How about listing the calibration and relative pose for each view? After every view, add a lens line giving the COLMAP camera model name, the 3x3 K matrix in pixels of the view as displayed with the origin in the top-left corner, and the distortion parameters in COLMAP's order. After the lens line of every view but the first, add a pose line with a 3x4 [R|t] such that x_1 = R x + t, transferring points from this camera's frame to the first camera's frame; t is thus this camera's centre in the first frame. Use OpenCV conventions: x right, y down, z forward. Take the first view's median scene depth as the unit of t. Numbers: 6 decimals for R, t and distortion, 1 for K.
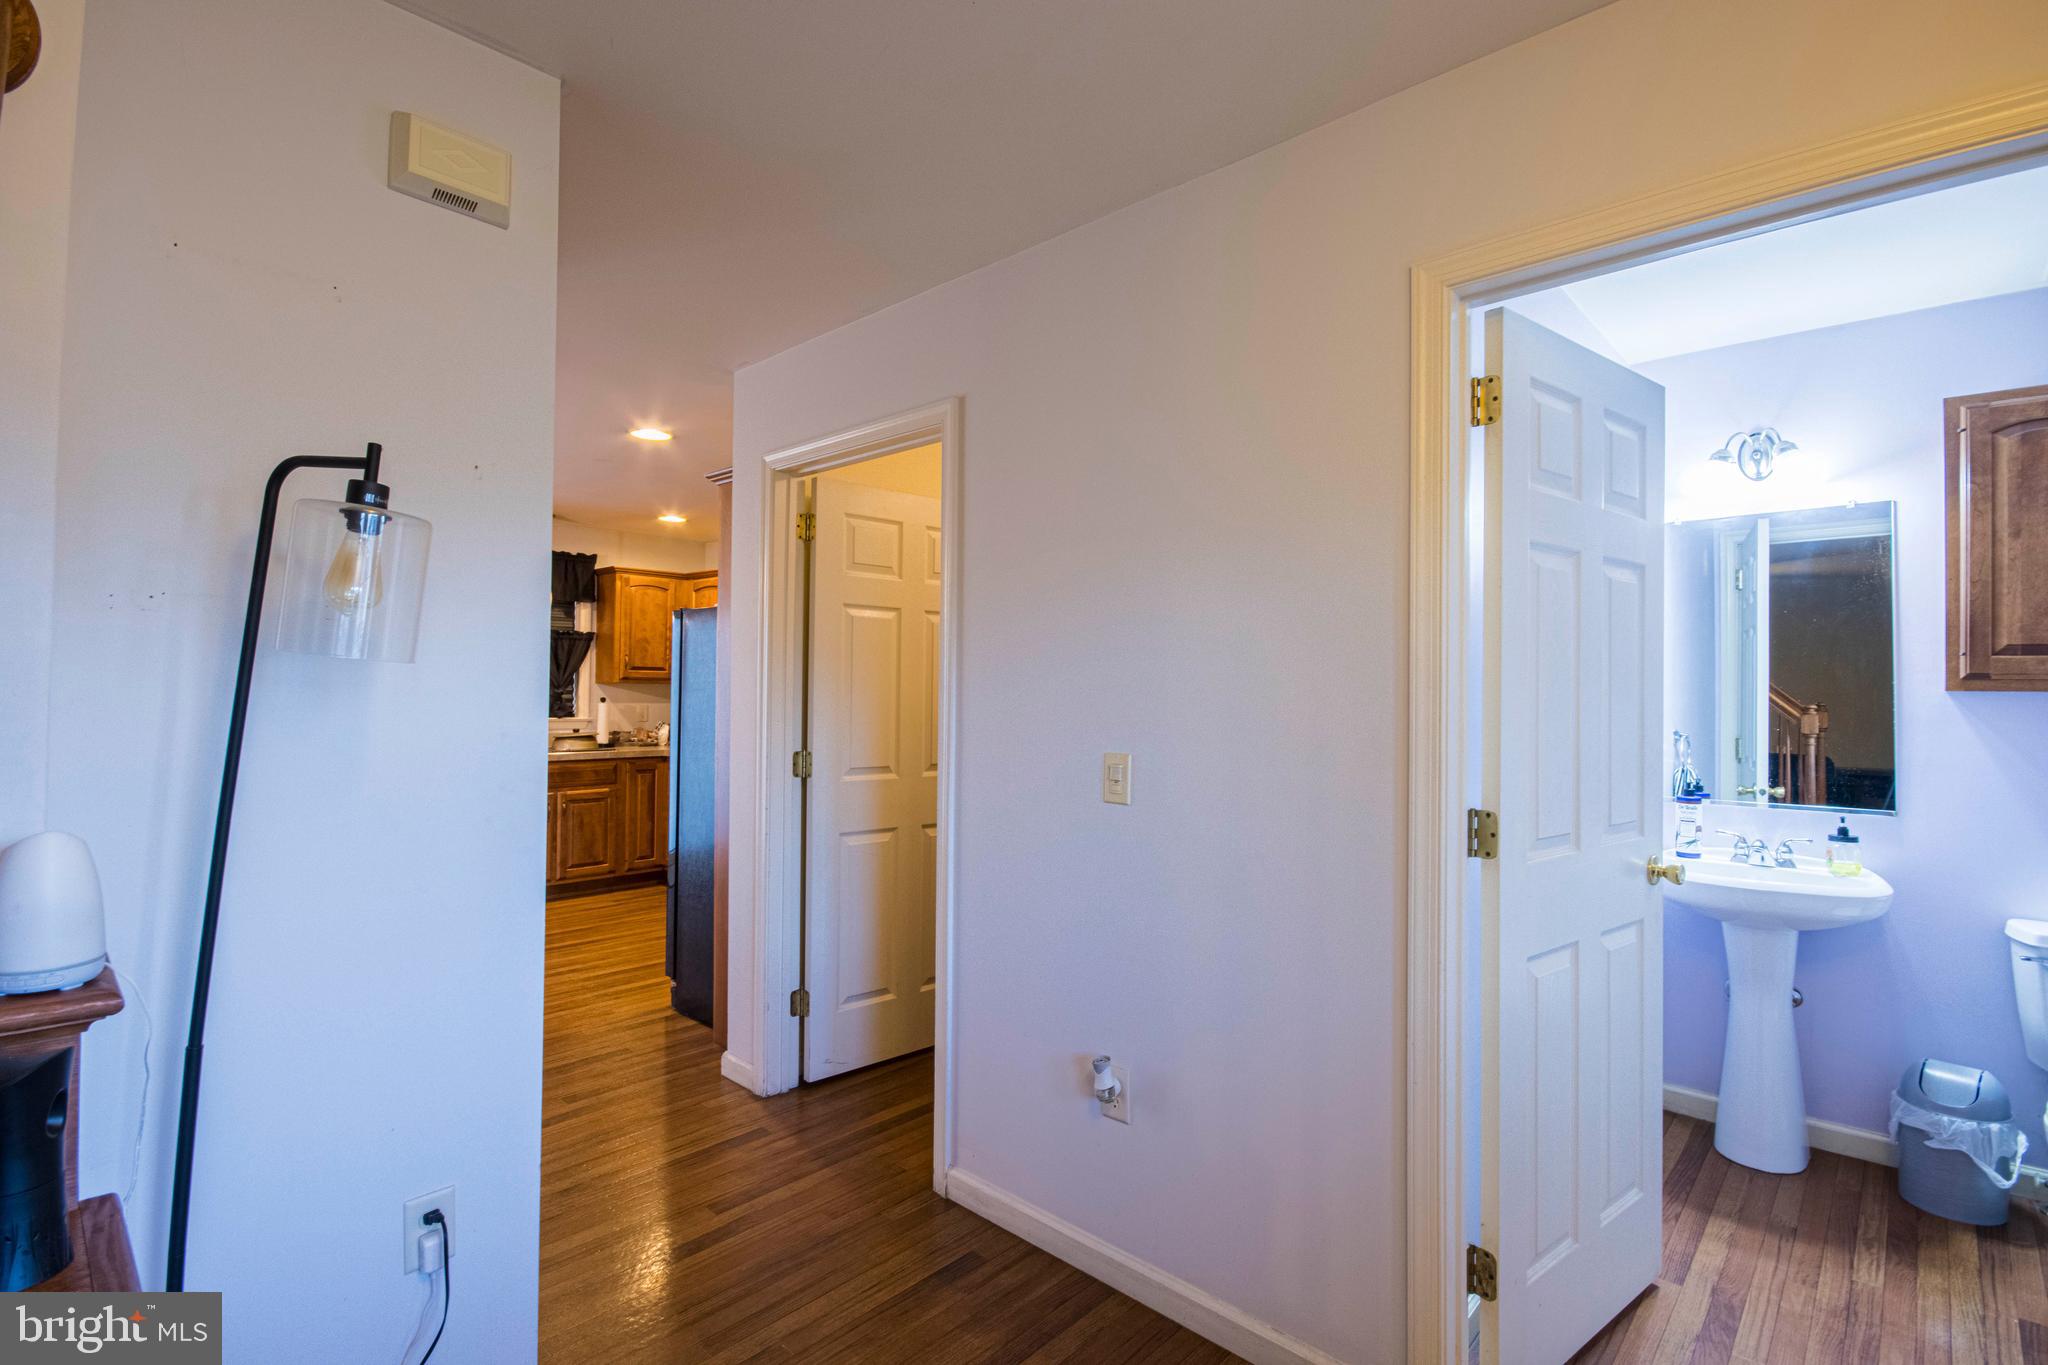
lens RADIAL K [[942.9, 0, 1026.5], [0, 942.9, 680.3], [0, 0, 1]] dist [0.010501, -0.013634]
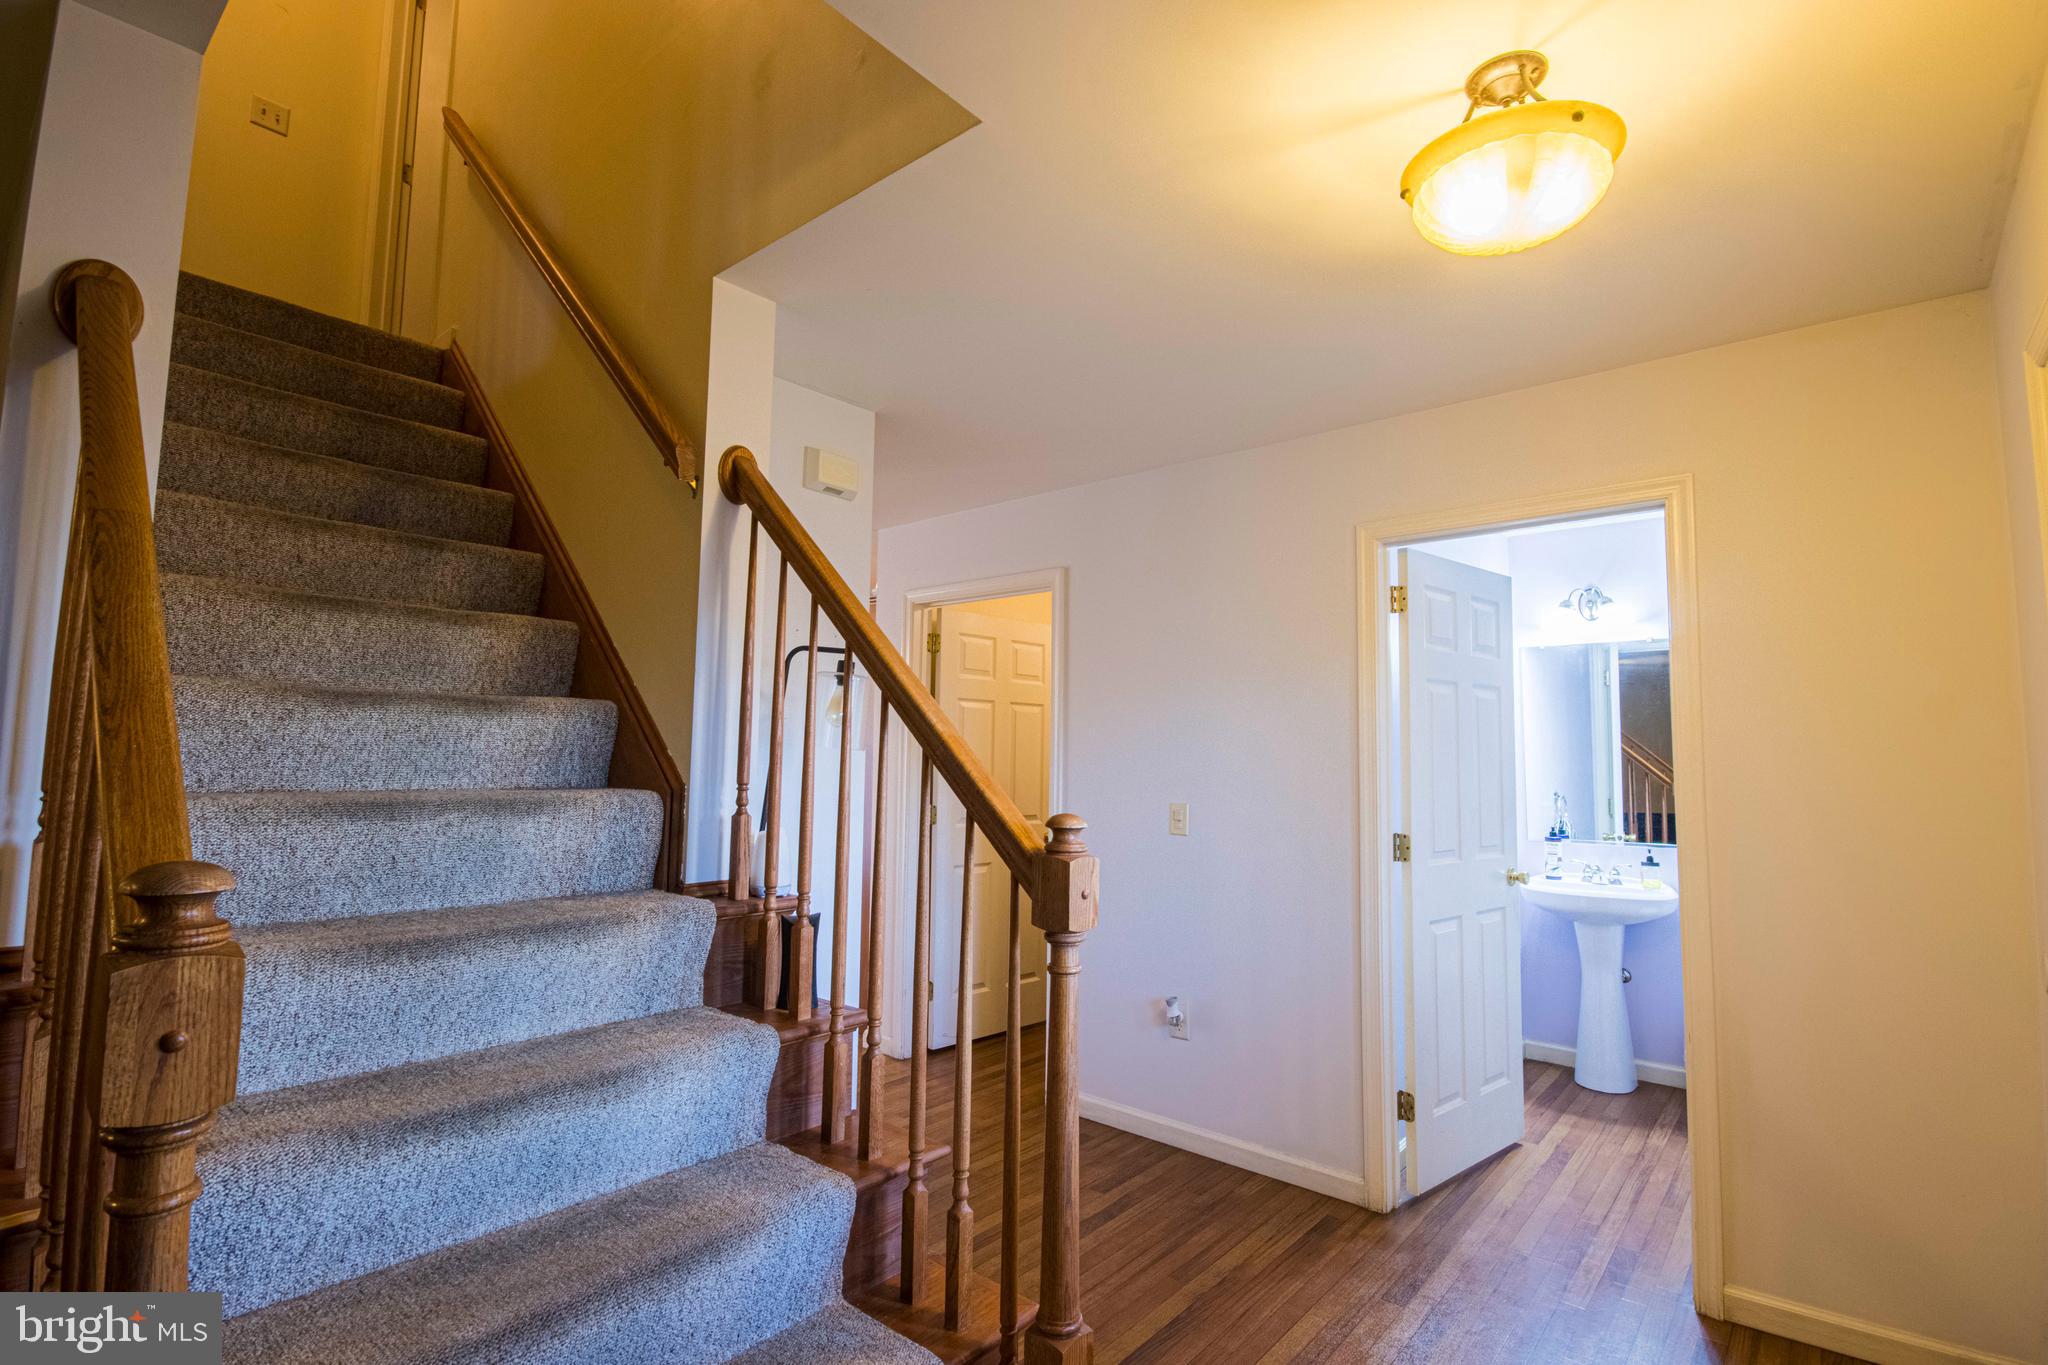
lens RADIAL K [[962.0, 0, 1023.0], [0, 962.0, 686.6], [0, 0, 1]] dist [-0.005080, -0.000633]
pose [[0.999160, 0.006872, 0.040389, -0.231601], [-0.004378, 0.998097, -0.061509, -0.017104], [-0.040735, 0.061280, 0.997289, -0.608755]]
